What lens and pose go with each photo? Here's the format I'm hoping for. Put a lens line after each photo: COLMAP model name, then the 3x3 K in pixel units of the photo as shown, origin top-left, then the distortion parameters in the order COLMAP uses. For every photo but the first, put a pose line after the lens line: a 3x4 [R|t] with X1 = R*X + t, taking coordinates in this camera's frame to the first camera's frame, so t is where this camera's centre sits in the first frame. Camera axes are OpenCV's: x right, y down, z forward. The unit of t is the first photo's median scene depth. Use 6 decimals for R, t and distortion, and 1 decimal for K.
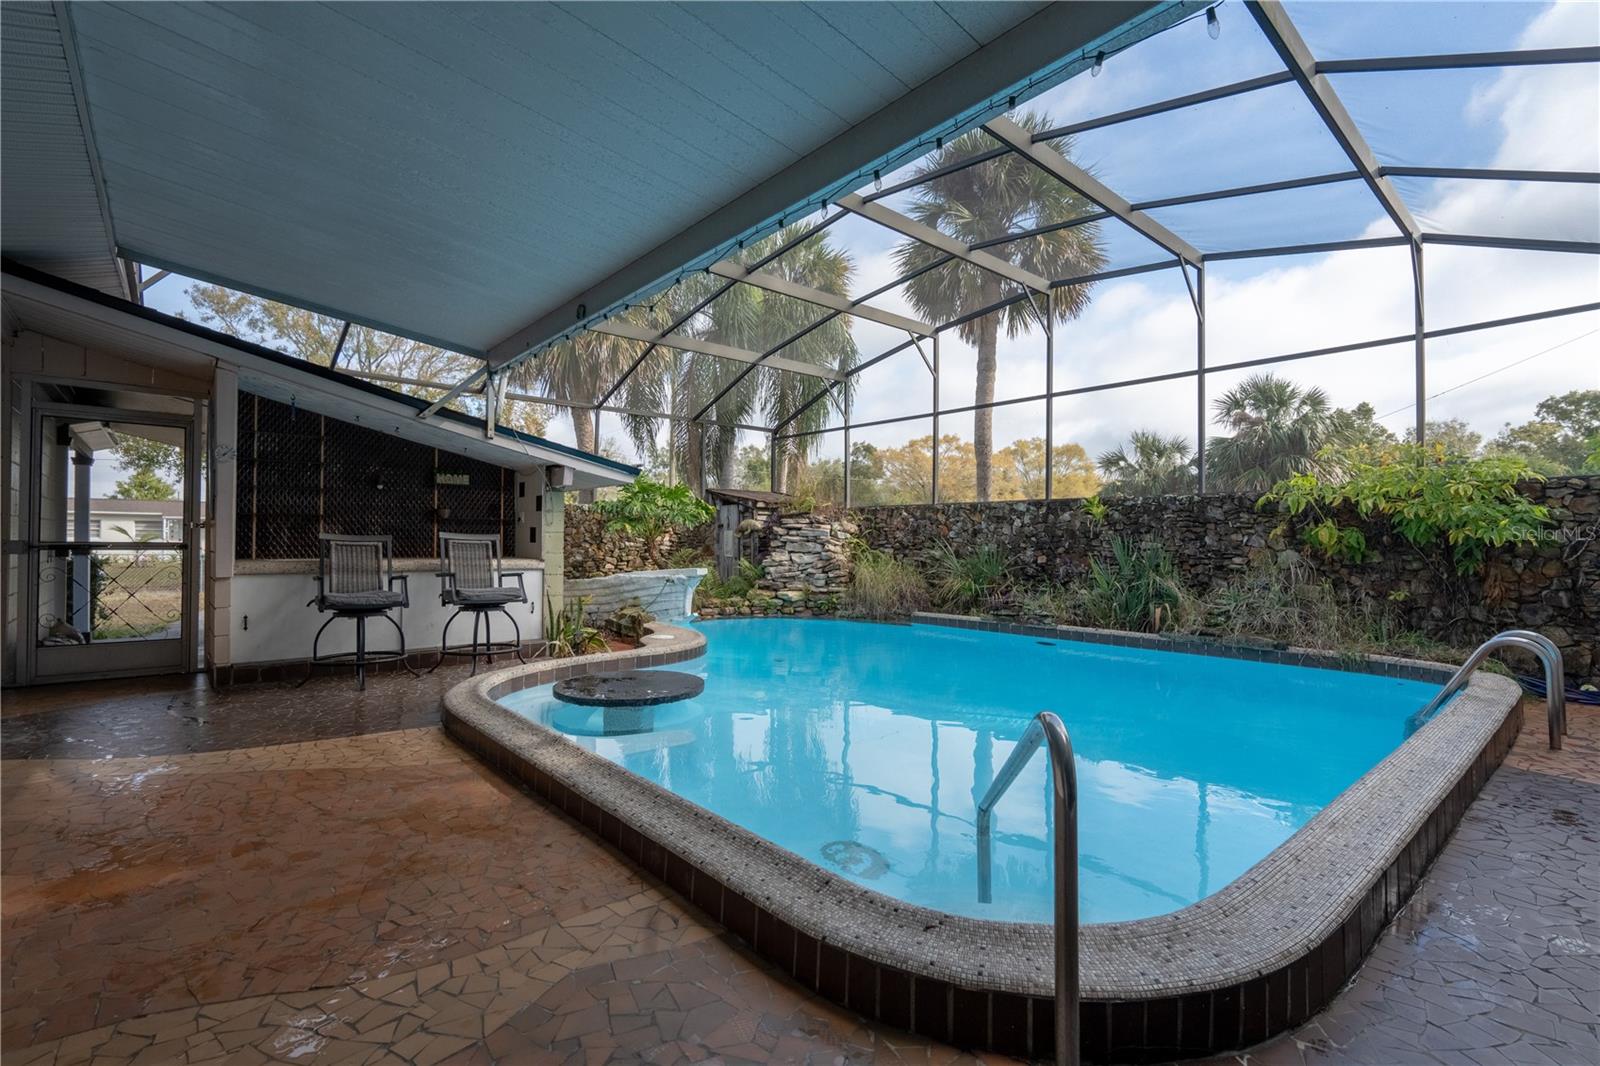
lens RADIAL K [[726.5, 0, 795.4], [0, 726.5, 532.9], [0, 0, 1]] dist [-0.000364, -0.000351]
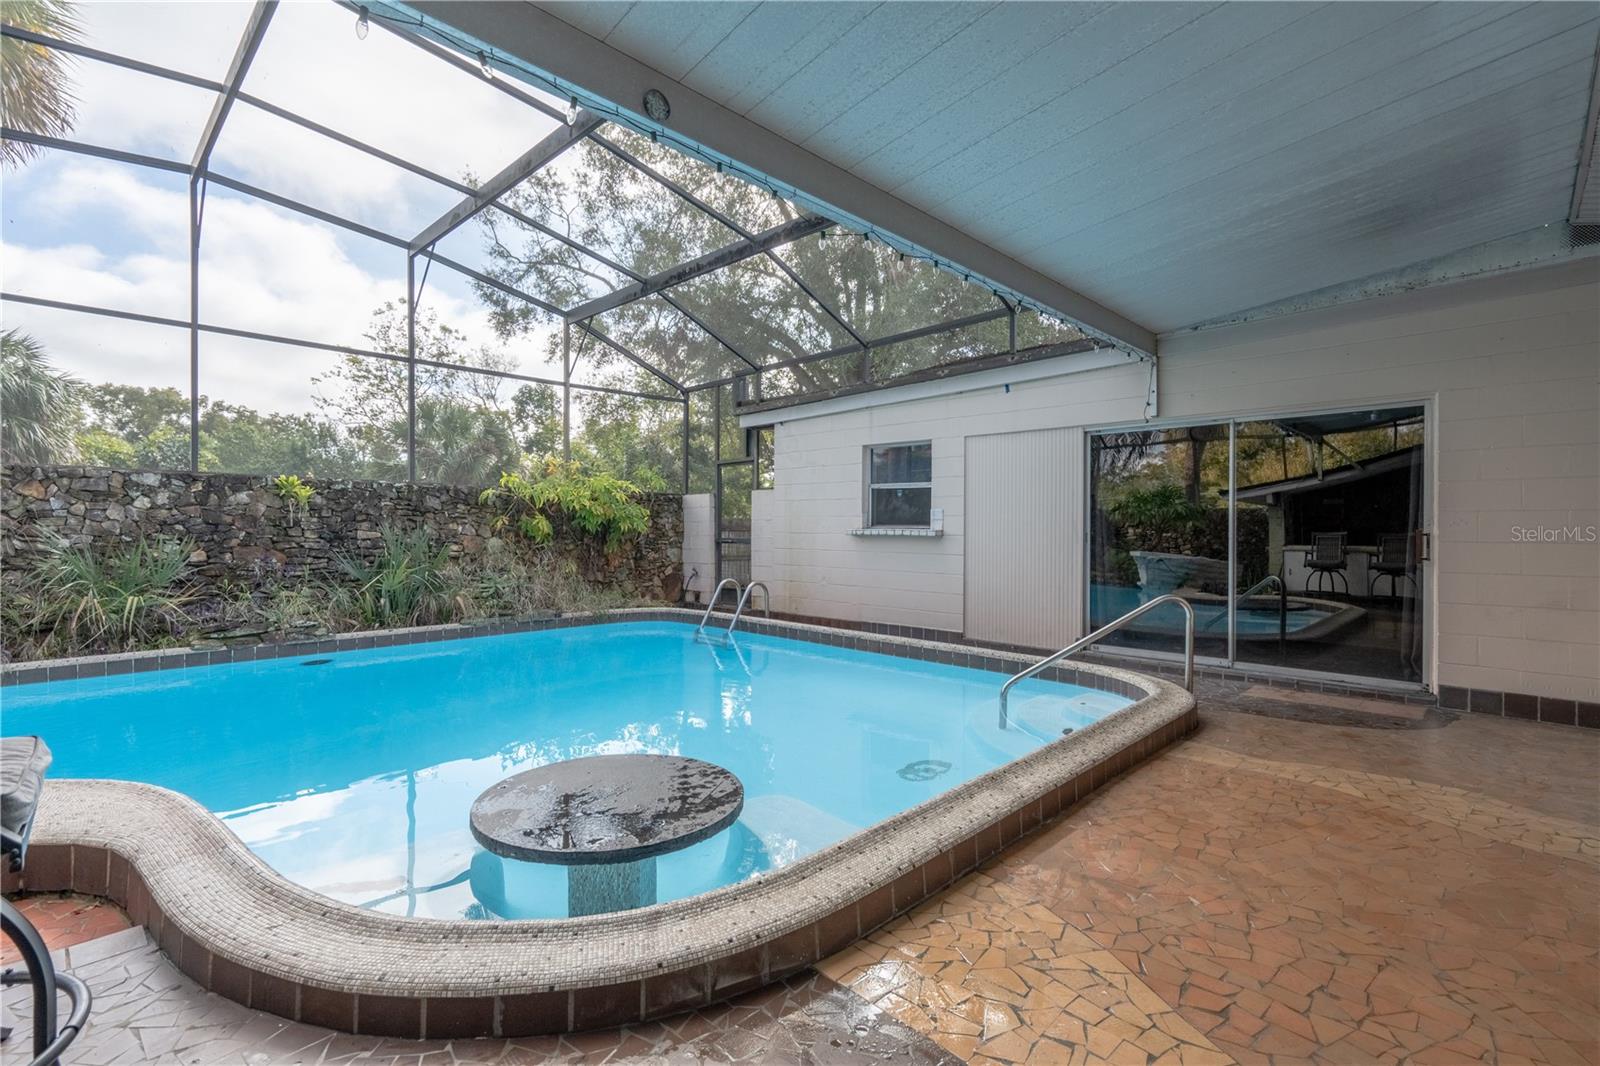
lens RADIAL K [[726.5, 0, 798.1], [0, 726.5, 538.0], [0, 0, 1]] dist [-0.000364, -0.000351]
pose [[-0.089032, -0.017271, 0.995879, -0.558816], [-0.014917, 0.999761, 0.016005, -0.001980], [-0.995917, -0.013431, -0.089268, 0.636917]]
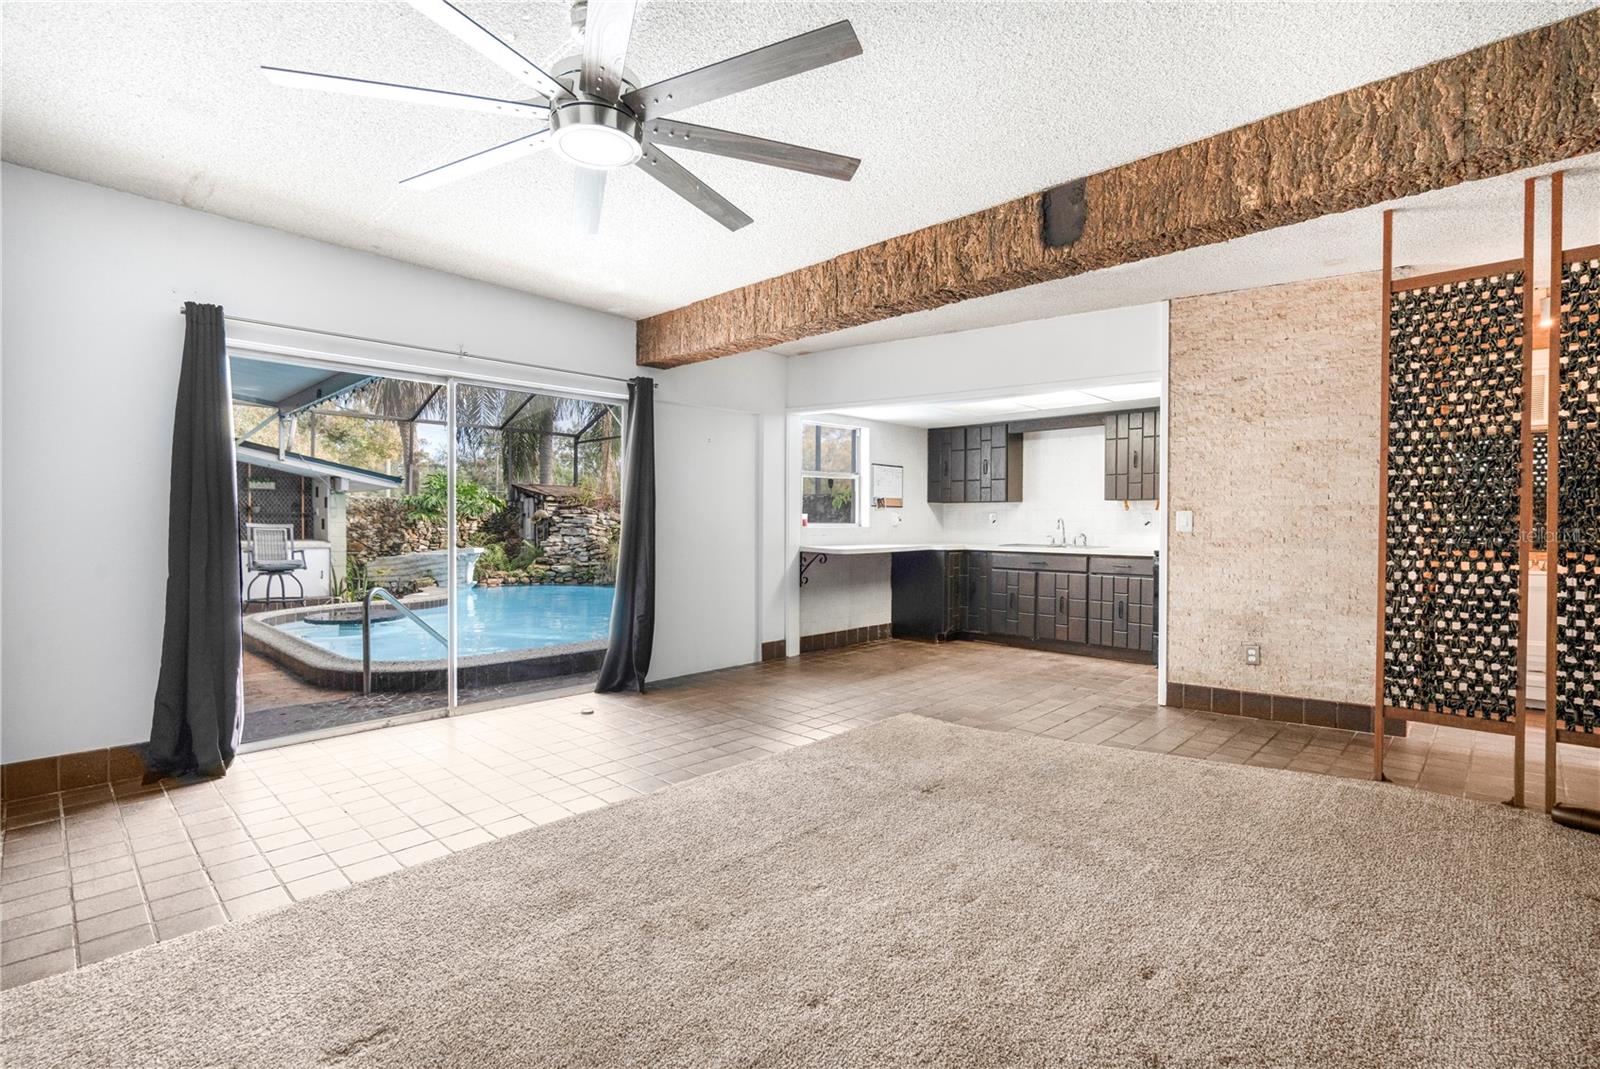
lens RADIAL K [[726.5, 0, 796.0], [0, 726.5, 528.8], [0, 0, 1]] dist [-0.000364, -0.000351]
pose [[0.993875, -0.001296, 0.110500, 0.273390], [-0.000738, 0.999831, 0.018363, -0.010258], [-0.110505, -0.018332, 0.993706, -0.354800]]
